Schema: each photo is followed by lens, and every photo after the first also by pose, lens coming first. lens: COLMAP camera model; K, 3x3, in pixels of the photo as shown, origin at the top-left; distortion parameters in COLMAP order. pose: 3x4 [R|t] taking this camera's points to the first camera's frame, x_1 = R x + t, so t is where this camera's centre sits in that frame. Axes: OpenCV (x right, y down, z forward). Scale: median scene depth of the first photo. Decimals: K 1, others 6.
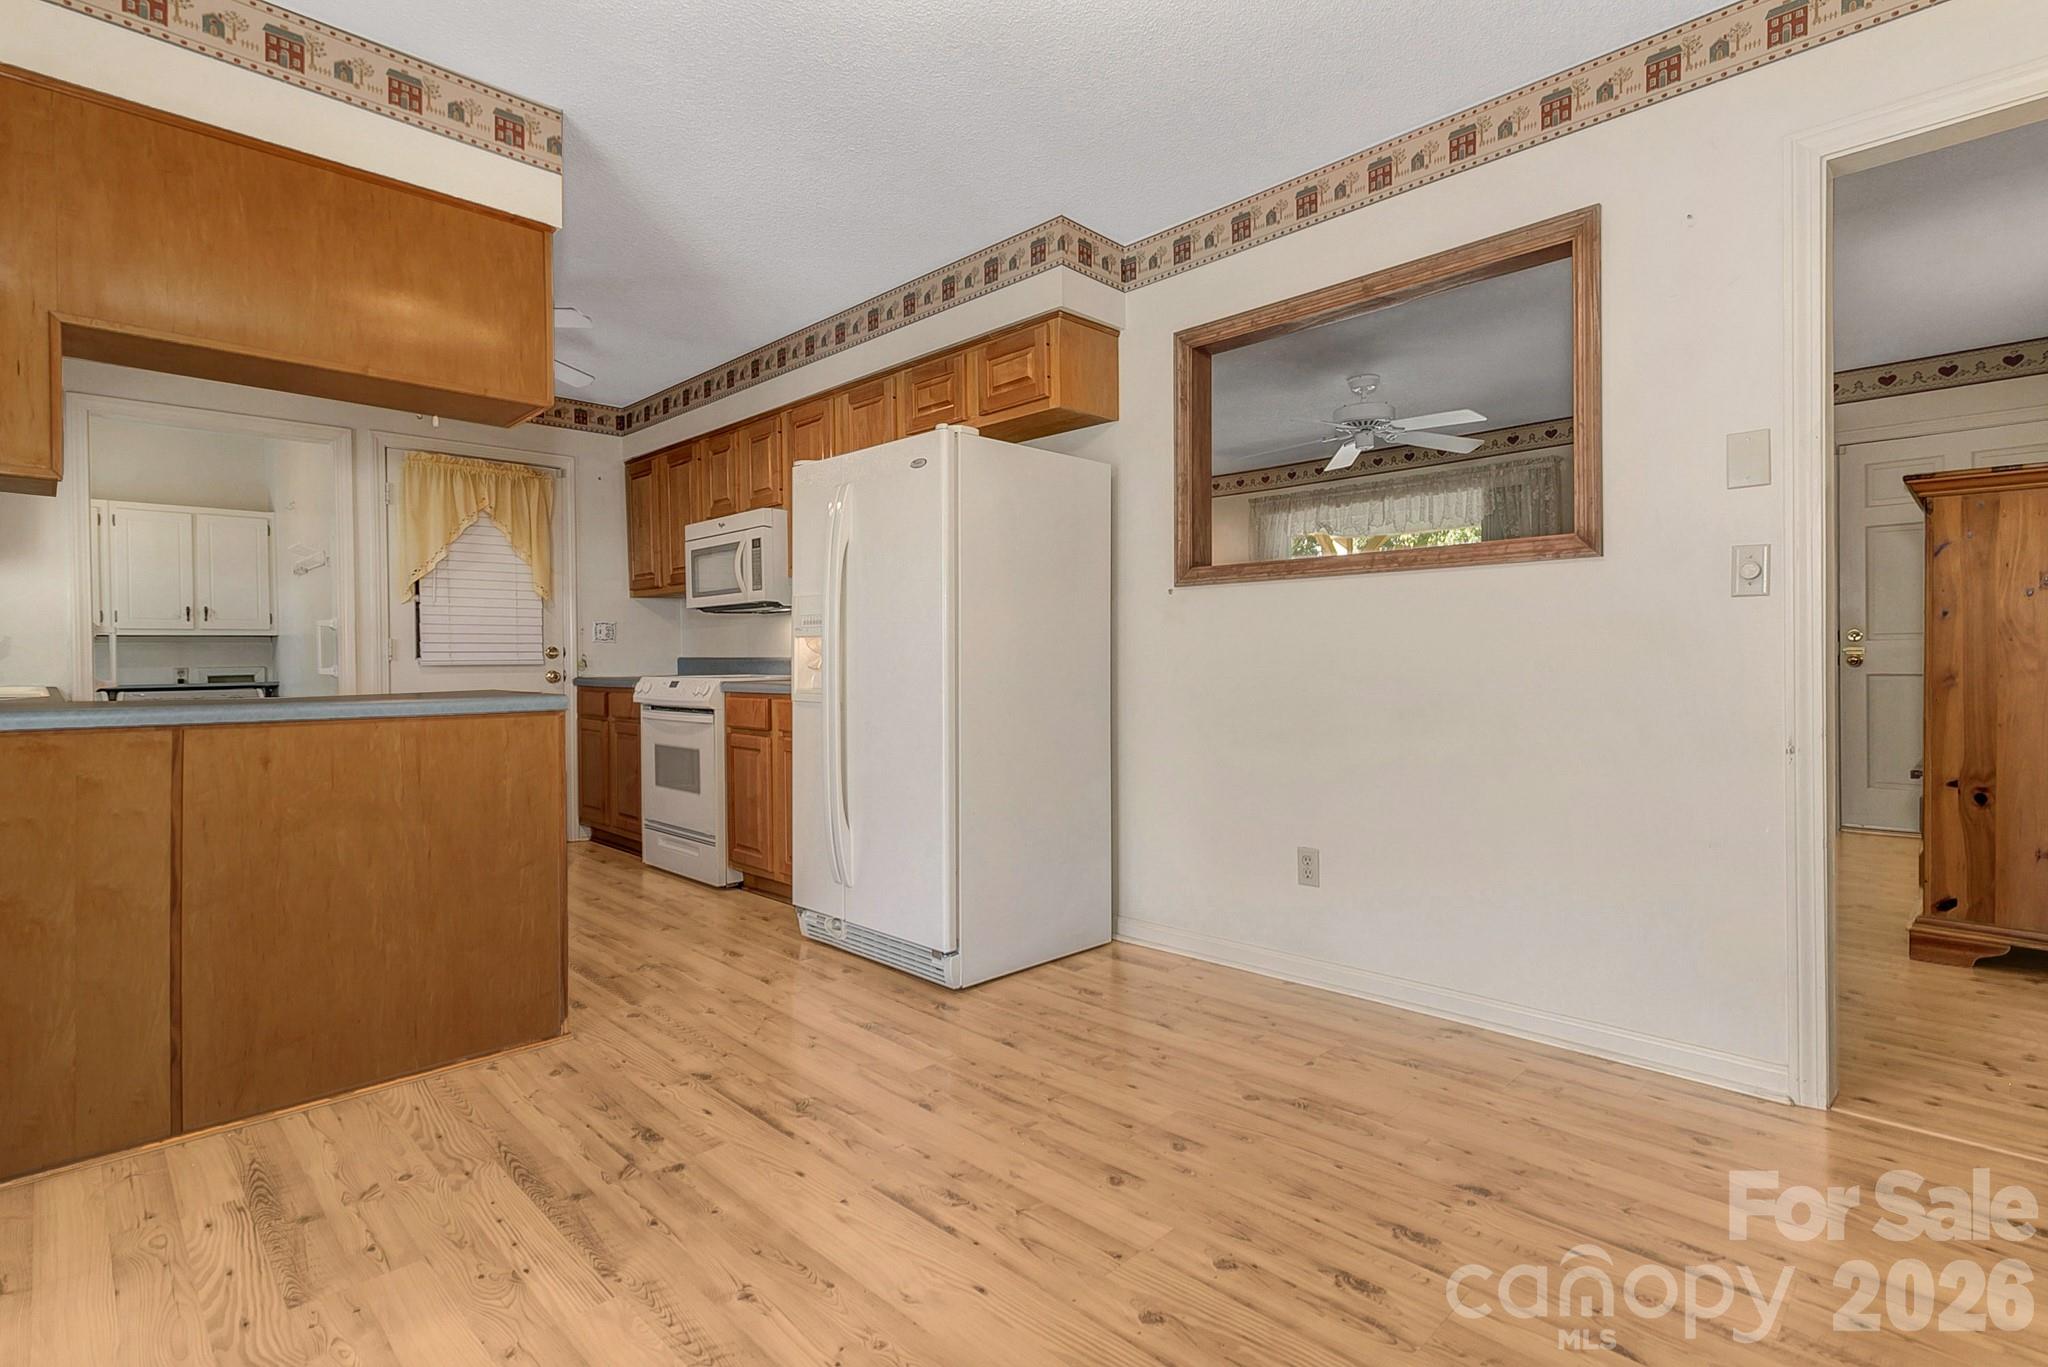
lens RADIAL K [[963.1, 0, 1028.6], [0, 963.1, 691.3], [0, 0, 1]] dist [-0.000432, 0.000469]
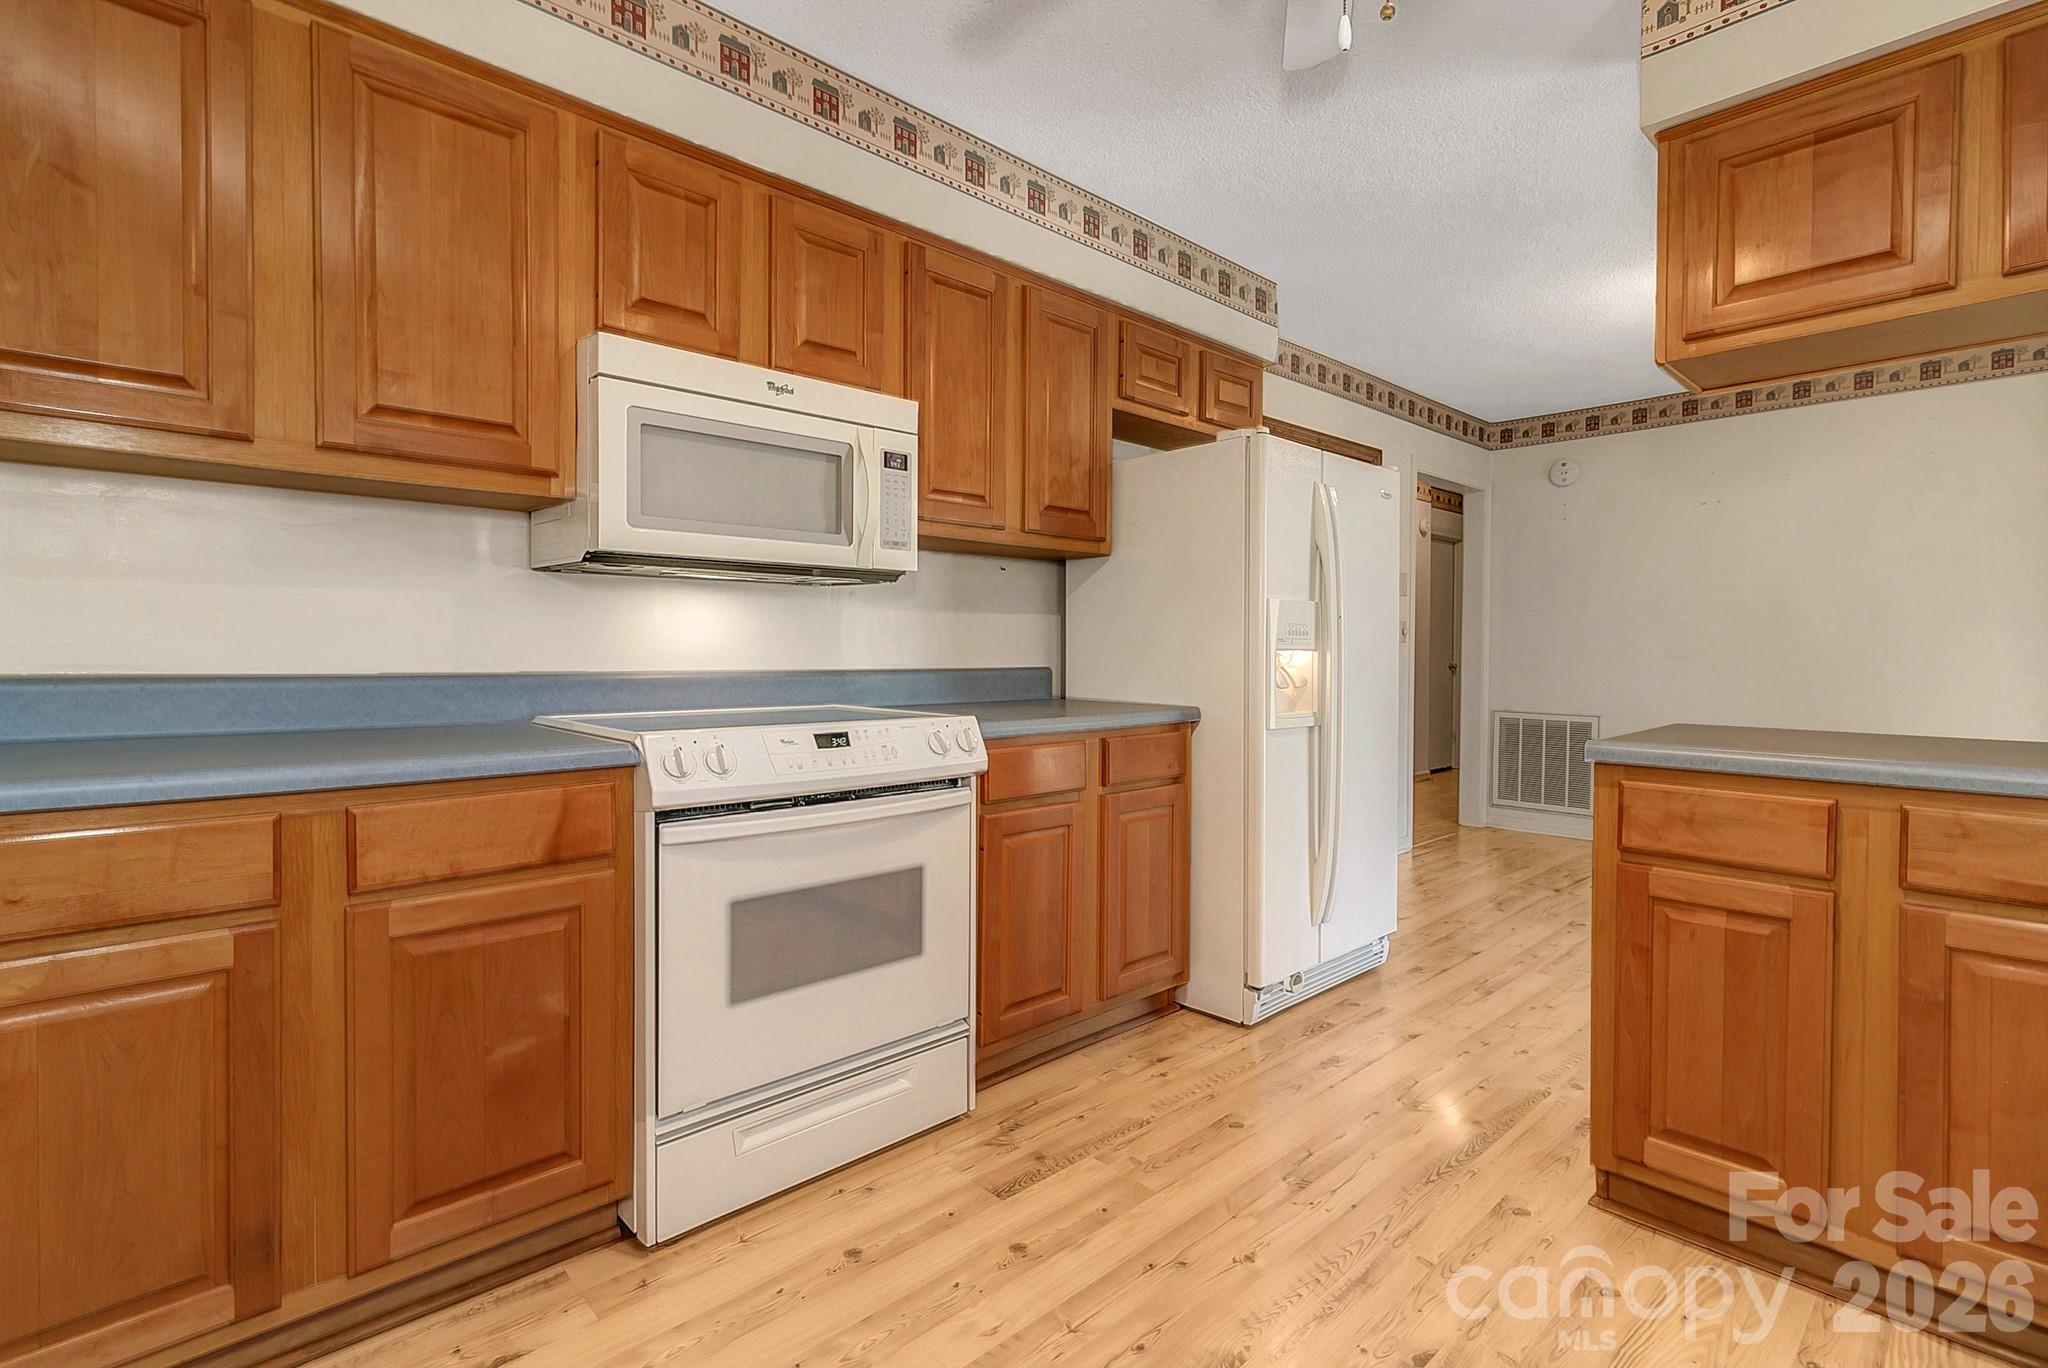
lens RADIAL K [[963.1, 0, 1026.5], [0, 963.1, 666.4], [0, 0, 1]] dist [-0.000432, 0.000469]
pose [[0.040826, -0.006167, 0.999147, -1.338029], [0.030335, 0.999528, 0.004929, -0.057143], [-0.998706, 0.030108, 0.040994, 1.506989]]
